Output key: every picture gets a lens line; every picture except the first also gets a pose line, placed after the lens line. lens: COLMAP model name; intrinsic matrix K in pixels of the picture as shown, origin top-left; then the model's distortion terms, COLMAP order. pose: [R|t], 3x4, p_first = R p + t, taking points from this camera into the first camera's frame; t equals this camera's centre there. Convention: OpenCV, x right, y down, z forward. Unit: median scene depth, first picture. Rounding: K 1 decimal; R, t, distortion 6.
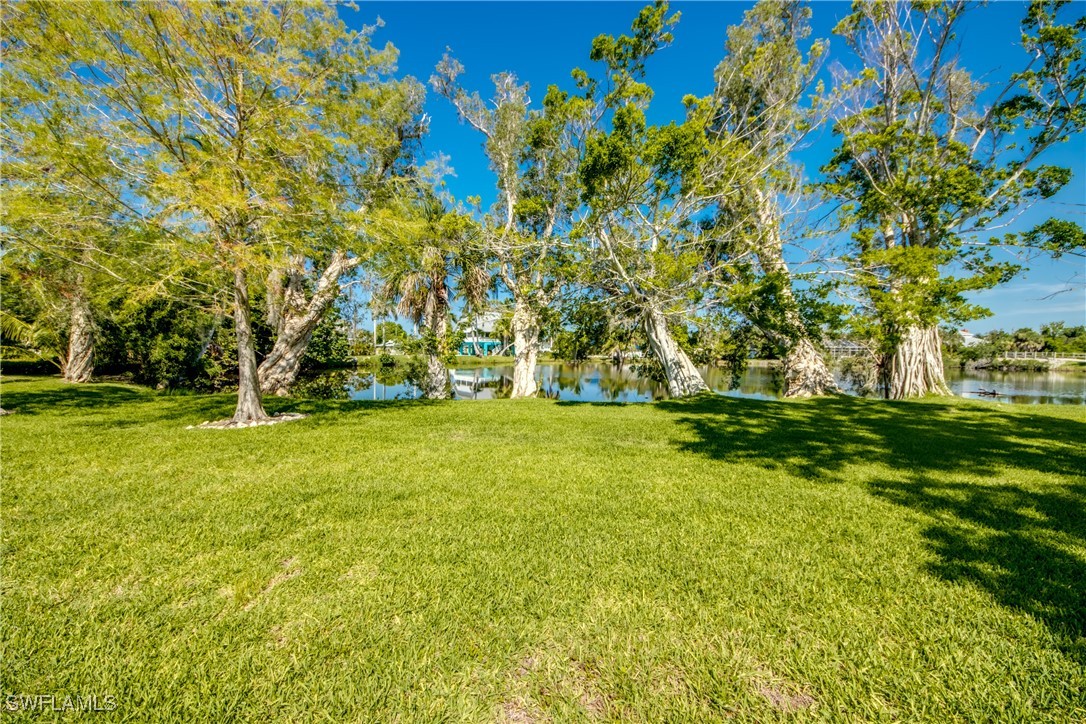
lens RADIAL K [[443.2, 0, 550.4], [0, 443.2, 359.9], [0, 0, 1]] dist [0.029838, -0.020087]
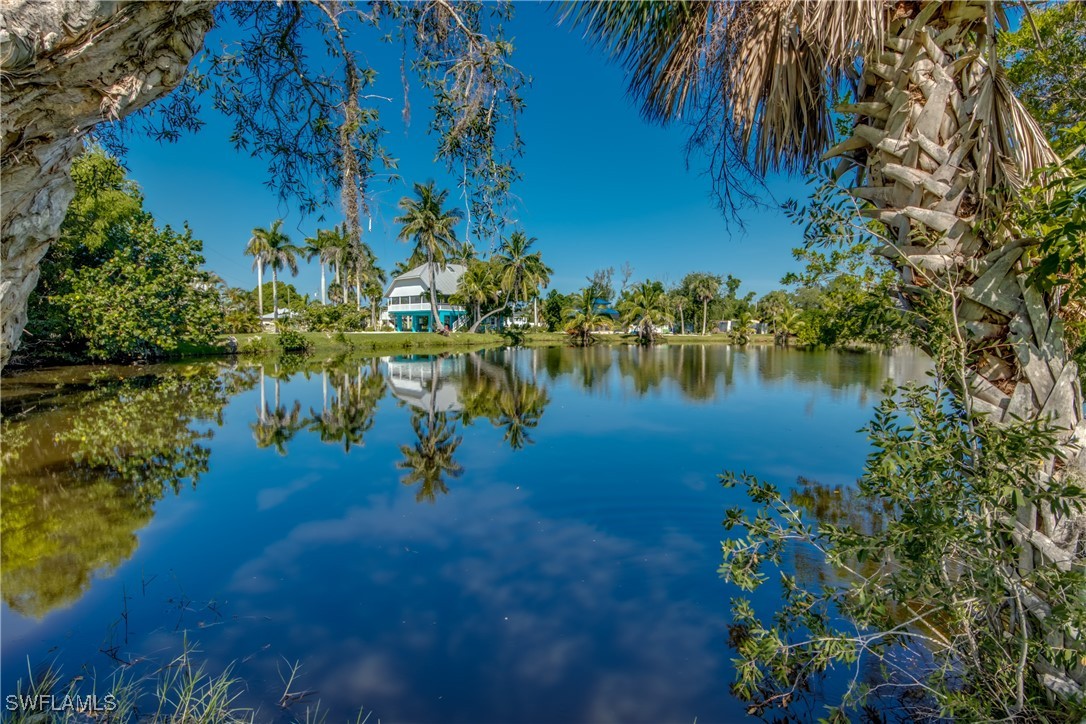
lens RADIAL K [[568.1, 0, 534.9], [0, 568.1, 353.3], [0, 0, 1]] dist [0.027156, 0.000088]
pose [[0.995065, -0.011595, 0.098549, -0.127783], [0.008708, 0.999522, 0.029674, -0.003689], [-0.098846, -0.028670, 0.994690, 0.244777]]
